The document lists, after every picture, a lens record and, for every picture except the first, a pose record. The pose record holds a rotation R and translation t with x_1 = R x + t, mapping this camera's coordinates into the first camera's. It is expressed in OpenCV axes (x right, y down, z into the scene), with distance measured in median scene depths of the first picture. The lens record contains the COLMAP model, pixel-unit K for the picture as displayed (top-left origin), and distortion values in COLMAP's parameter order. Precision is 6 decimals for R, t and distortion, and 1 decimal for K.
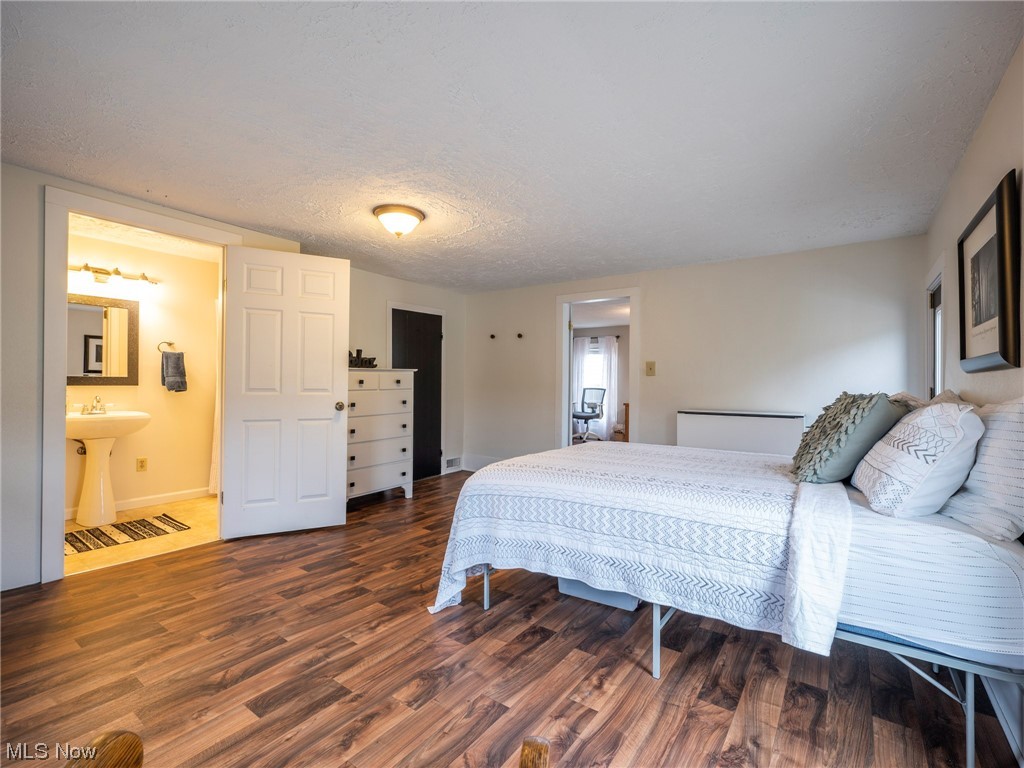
lens RADIAL K [[467.7, 0, 511.2], [0, 467.7, 381.7], [0, 0, 1]] dist [-0.003116, 0.003397]
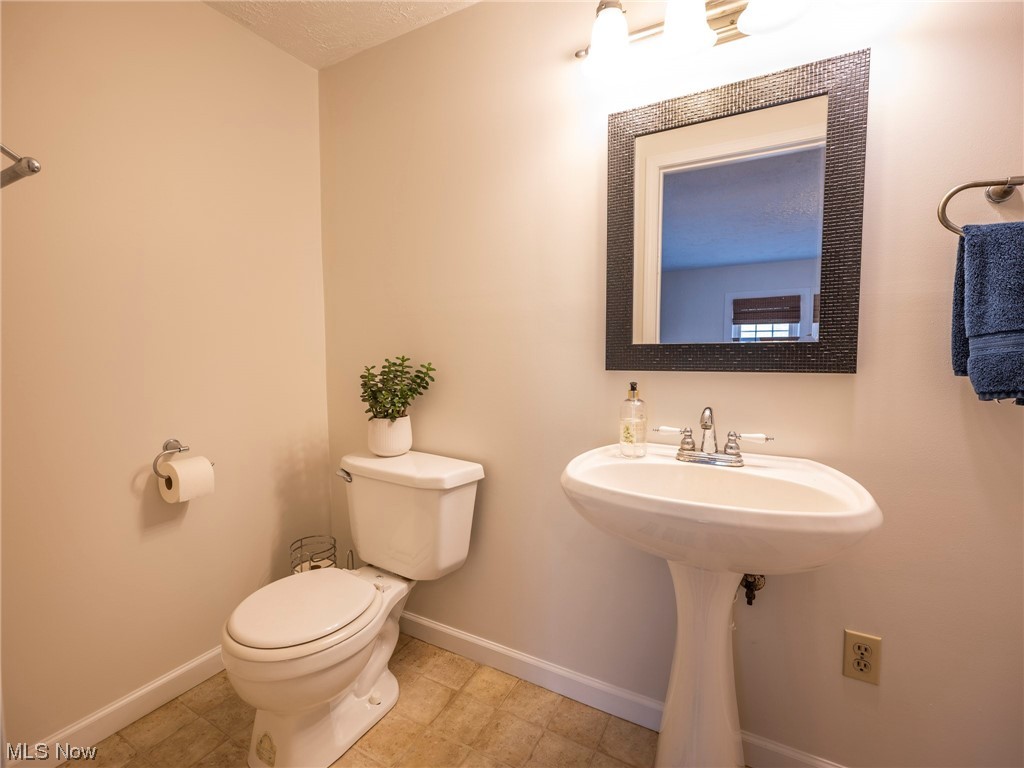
lens RADIAL K [[467.7, 0, 509.6], [0, 467.7, 381.3], [0, 0, 1]] dist [-0.003116, 0.003397]
pose [[0.120058, 0.047950, -0.991608, -0.540935], [0.001823, 0.998821, 0.048519, -0.000664], [0.992765, -0.007633, 0.119829, 0.751584]]
